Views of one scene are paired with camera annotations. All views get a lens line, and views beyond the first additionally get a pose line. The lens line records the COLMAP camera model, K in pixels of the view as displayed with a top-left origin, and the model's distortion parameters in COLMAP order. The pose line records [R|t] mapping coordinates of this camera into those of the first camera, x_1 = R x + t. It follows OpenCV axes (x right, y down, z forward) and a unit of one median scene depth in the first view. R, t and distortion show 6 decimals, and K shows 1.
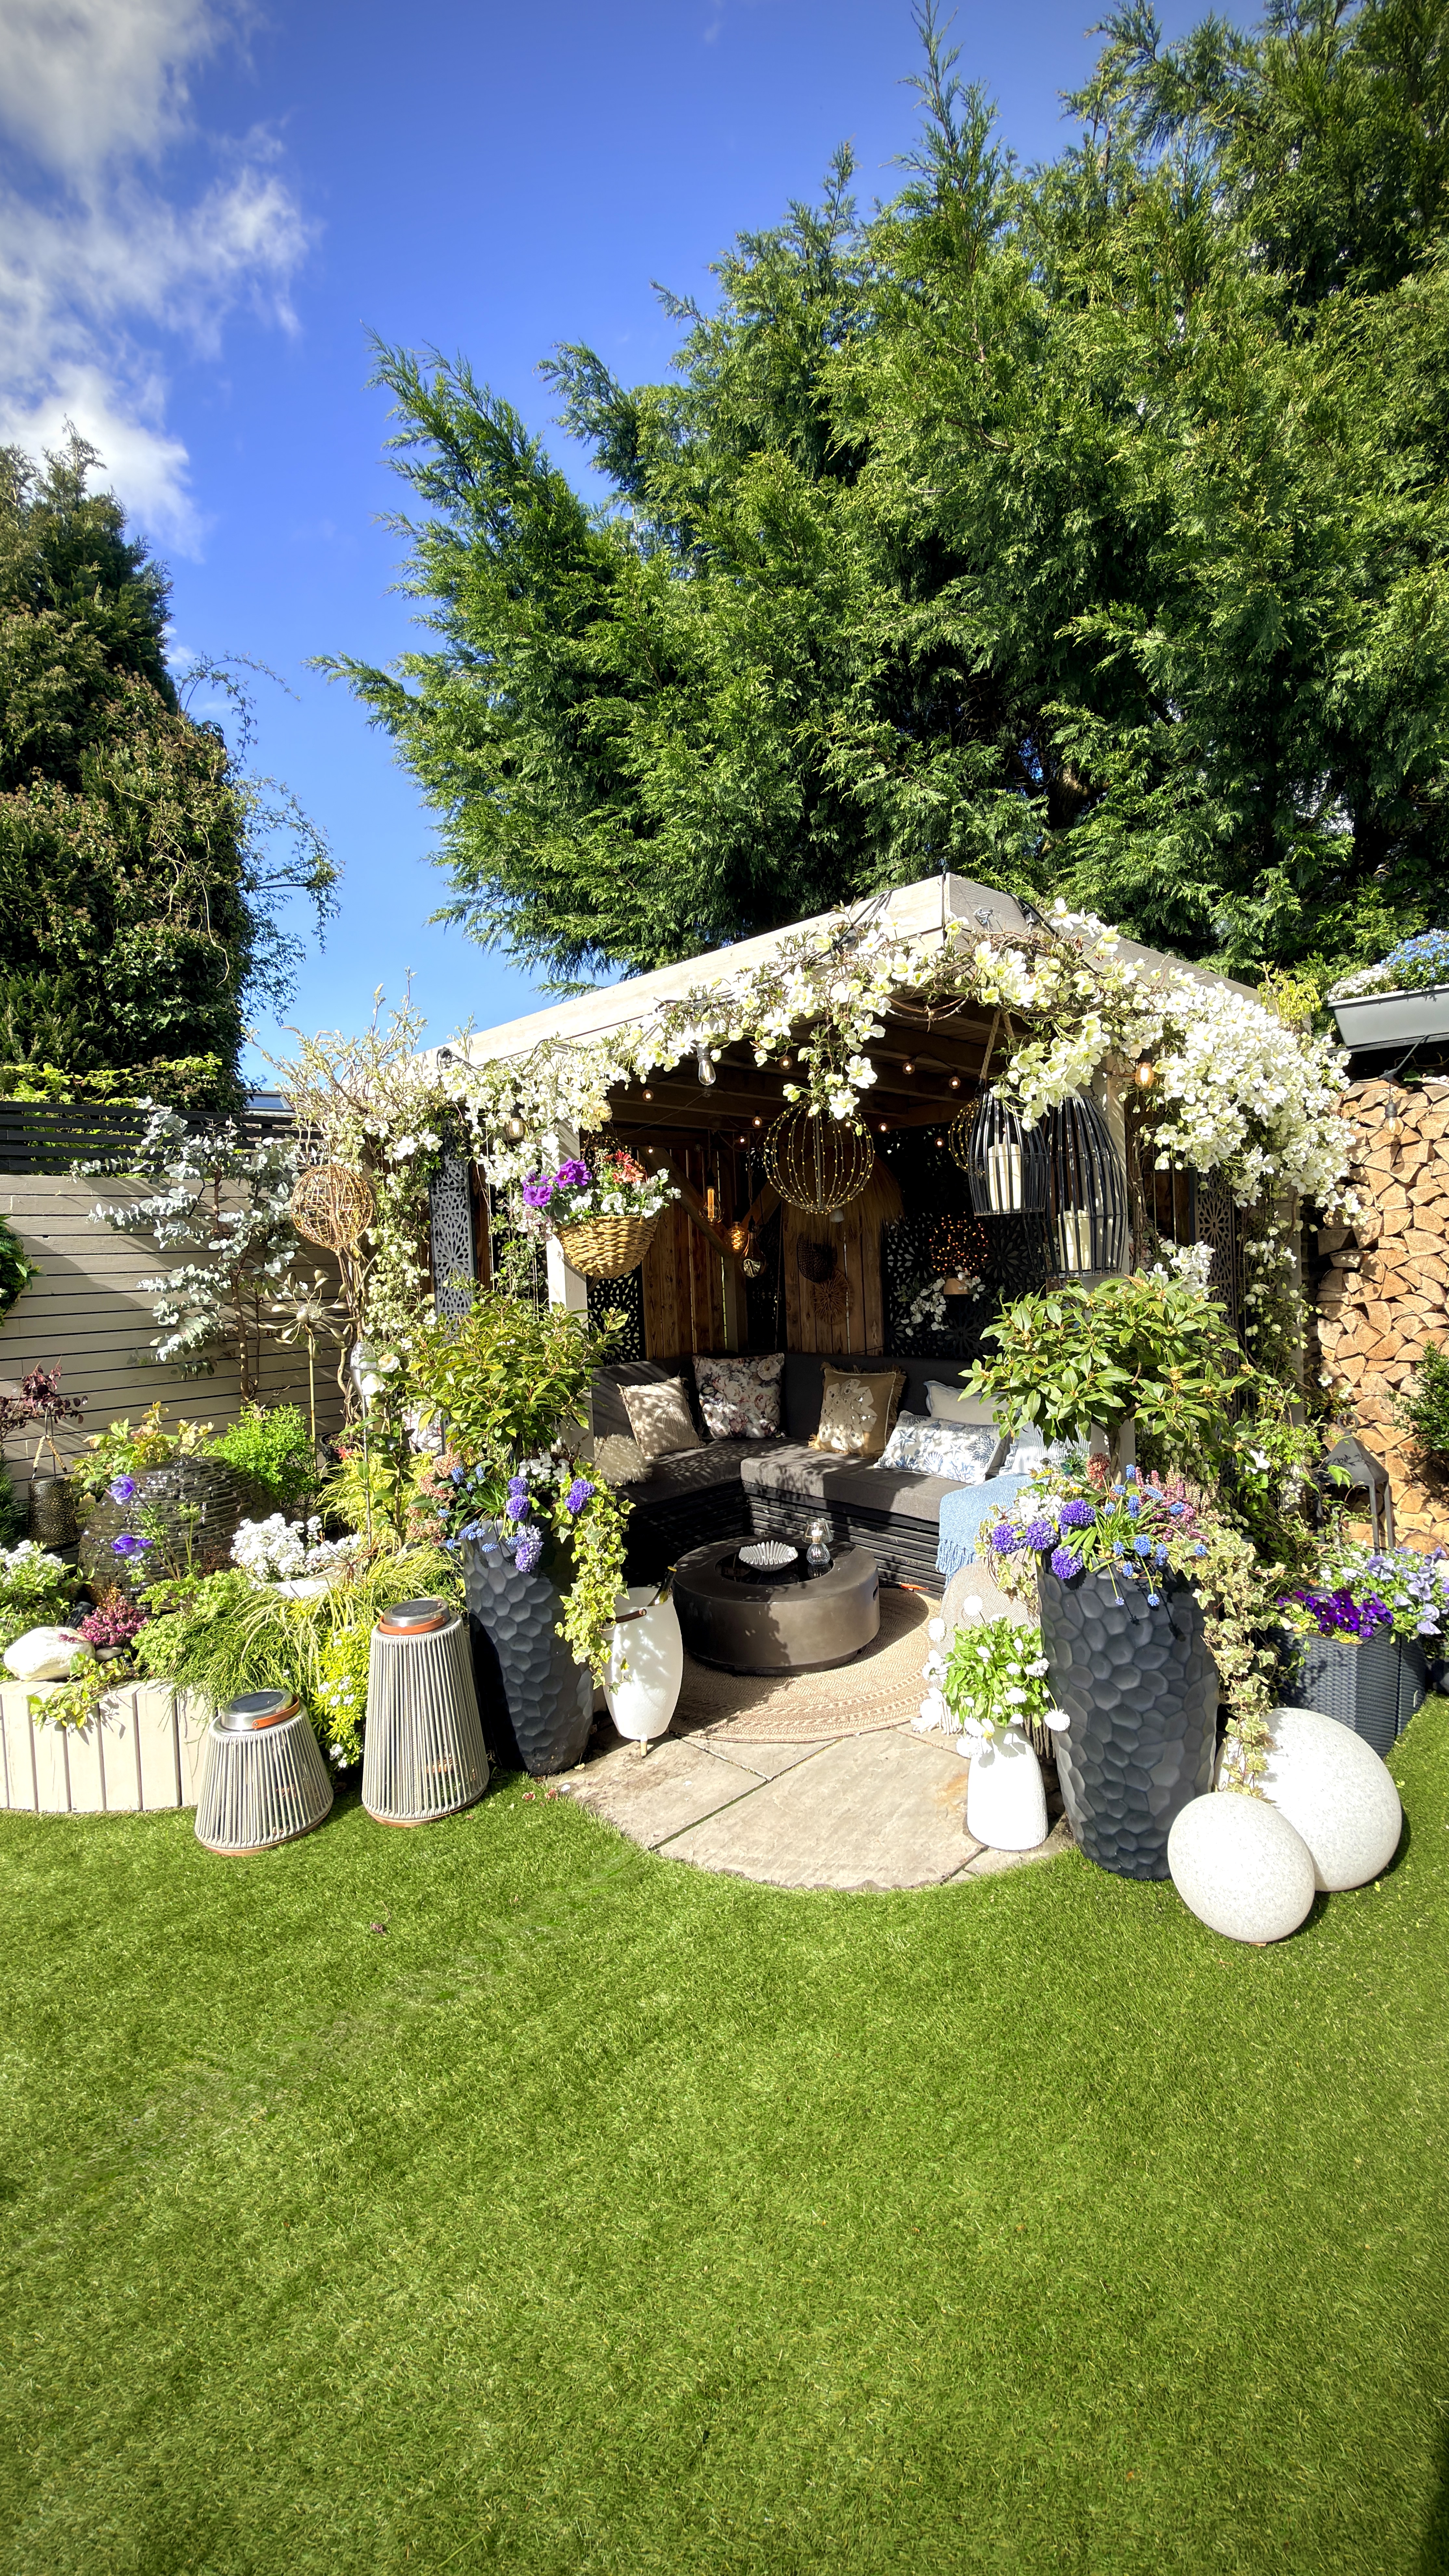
lens RADIAL K [[1040.4, 0, 722.7], [0, 1040.4, 1277.0], [0, 0, 1]] dist [0.001021, 0.000424]
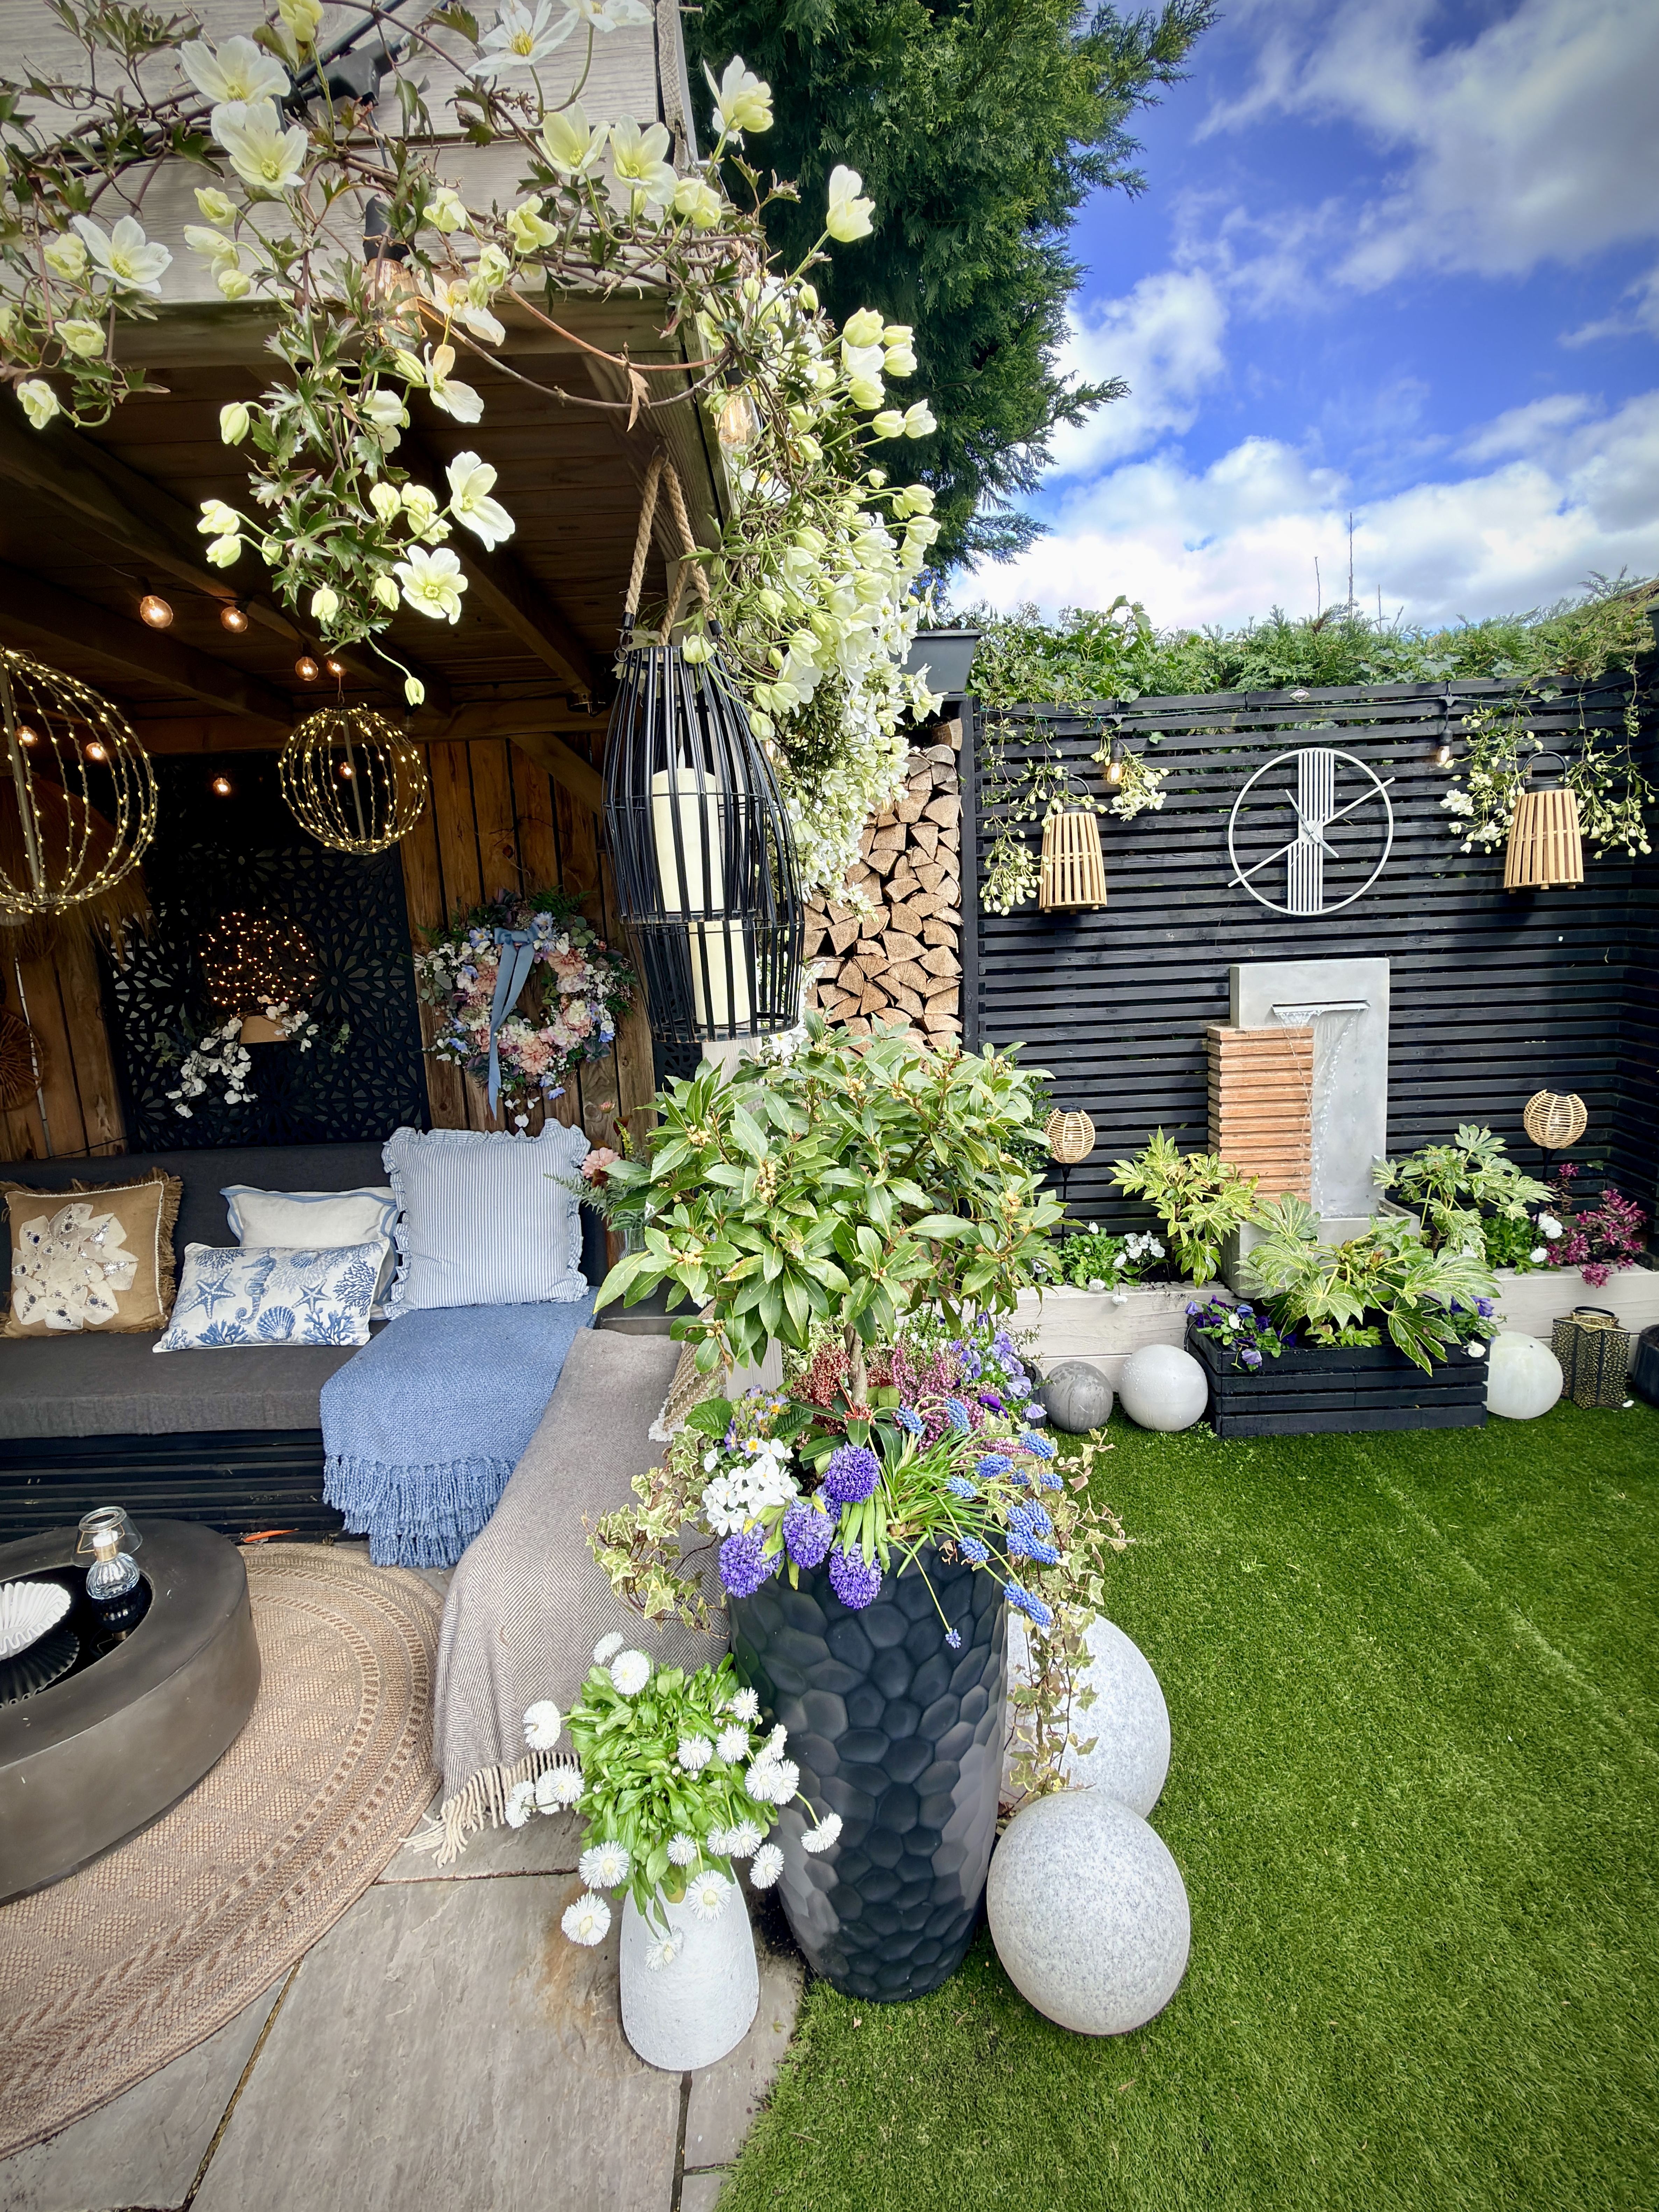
lens RADIAL K [[1128.7, 0, 835.0], [0, 1128.7, 1095.7], [0, 0, 1]] dist [-0.005521, 0.002202]
pose [[0.678759, -0.118612, 0.724719, -0.046665], [0.040496, 0.991414, 0.124333, -0.029183], [-0.733243, -0.055044, 0.677735, 0.413938]]
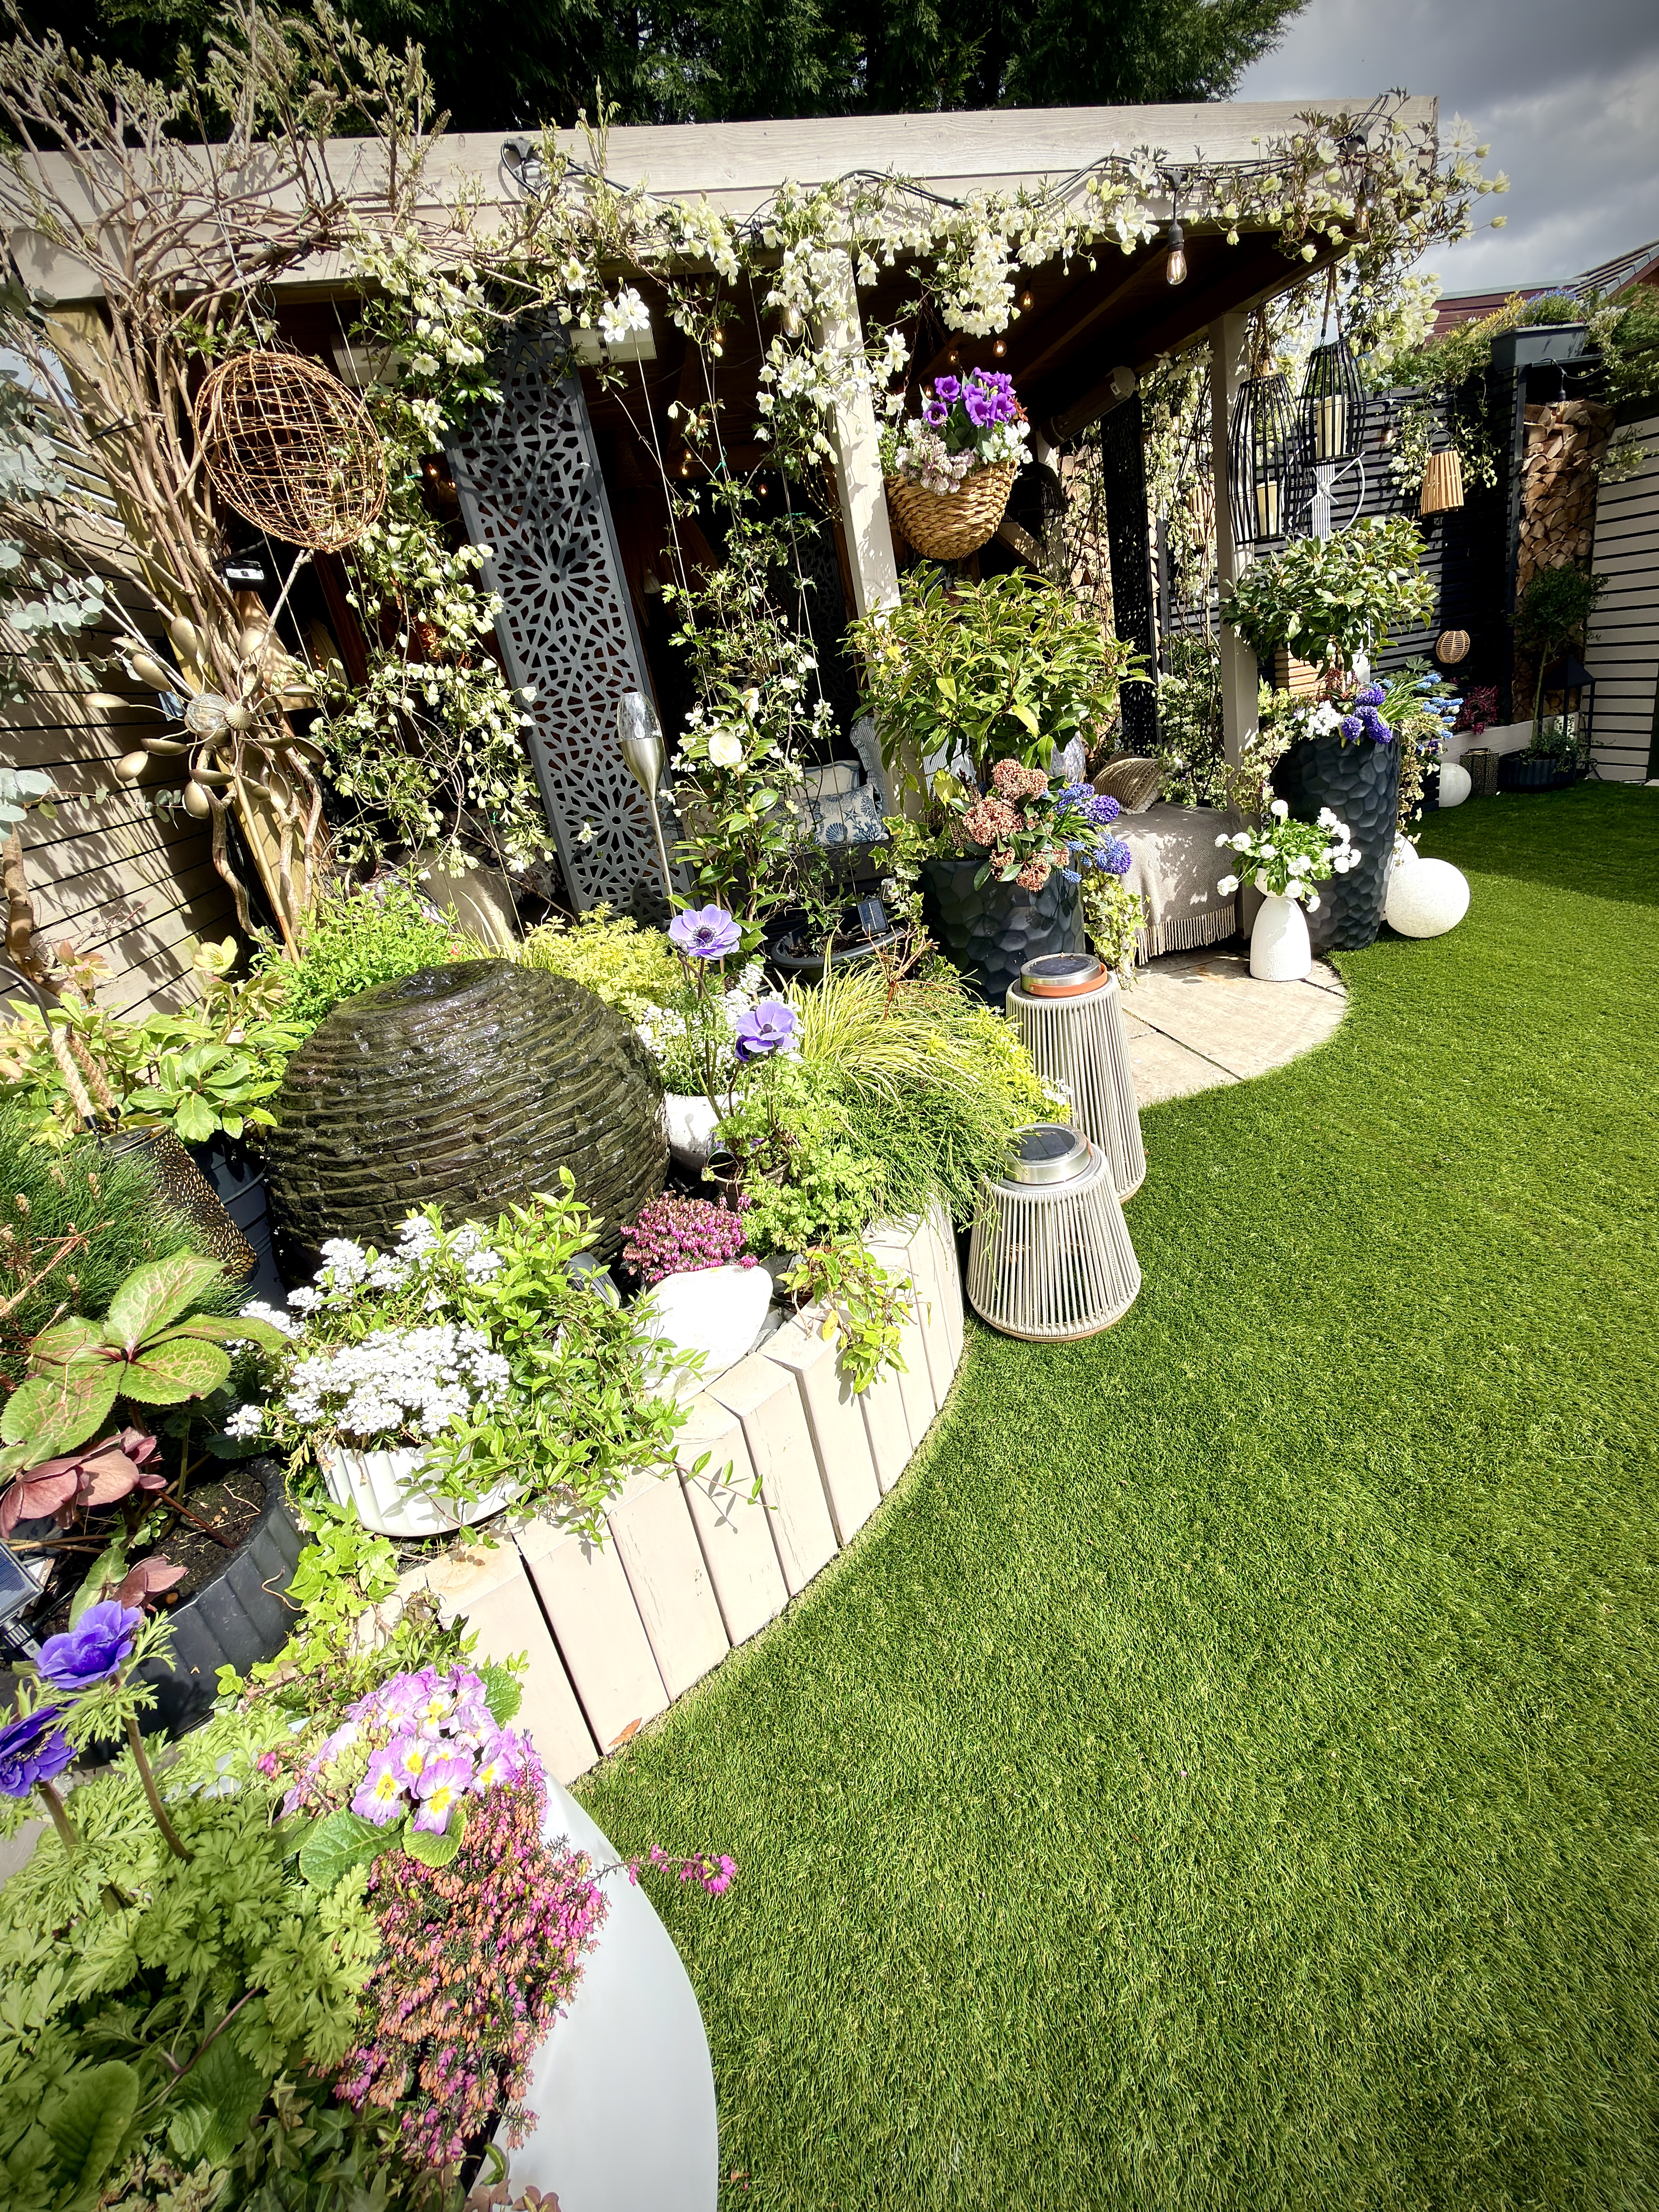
lens RADIAL K [[1032.5, 0, 920.0], [0, 1032.5, 1035.0], [0, 0, 1]] dist [-0.004676, 0.001683]
pose [[0.450328, -0.351125, 0.820924, -0.846298], [0.157401, 0.936249, 0.314108, 0.065898], [-0.878880, -0.012237, 0.476886, 0.571762]]
